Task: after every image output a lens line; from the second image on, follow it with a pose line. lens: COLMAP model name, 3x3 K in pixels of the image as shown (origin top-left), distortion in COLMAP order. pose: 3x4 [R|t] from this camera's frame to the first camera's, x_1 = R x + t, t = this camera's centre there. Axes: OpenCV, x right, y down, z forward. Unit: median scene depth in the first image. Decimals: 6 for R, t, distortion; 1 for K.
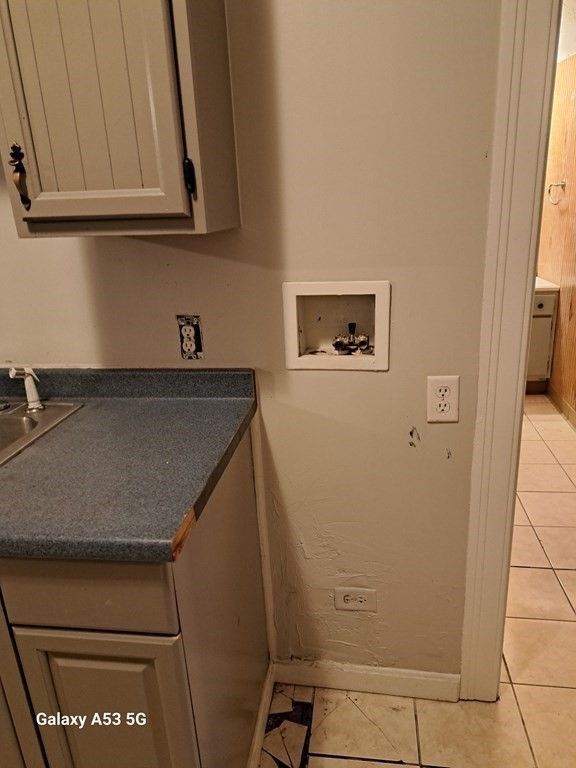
lens RADIAL K [[536.9, 0, 290.8], [0, 536.9, 392.2], [0, 0, 1]] dist [0.080064, -0.107017]
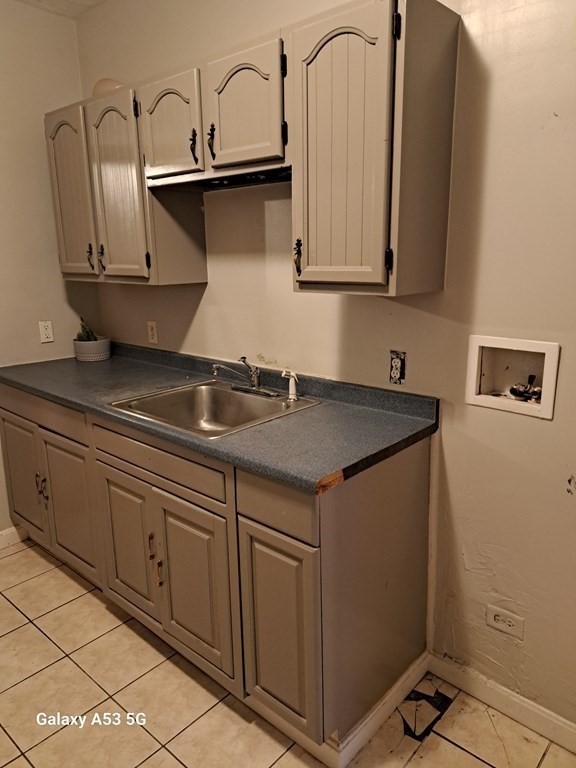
lens RADIAL K [[536.9, 0, 290.8], [0, 536.9, 392.2], [0, 0, 1]] dist [0.080064, -0.107017]
pose [[0.824246, 0.165523, -0.541498, 0.333451], [-0.205541, 0.978552, -0.013747, 0.031916], [0.527609, 0.122631, 0.840590, -0.267065]]
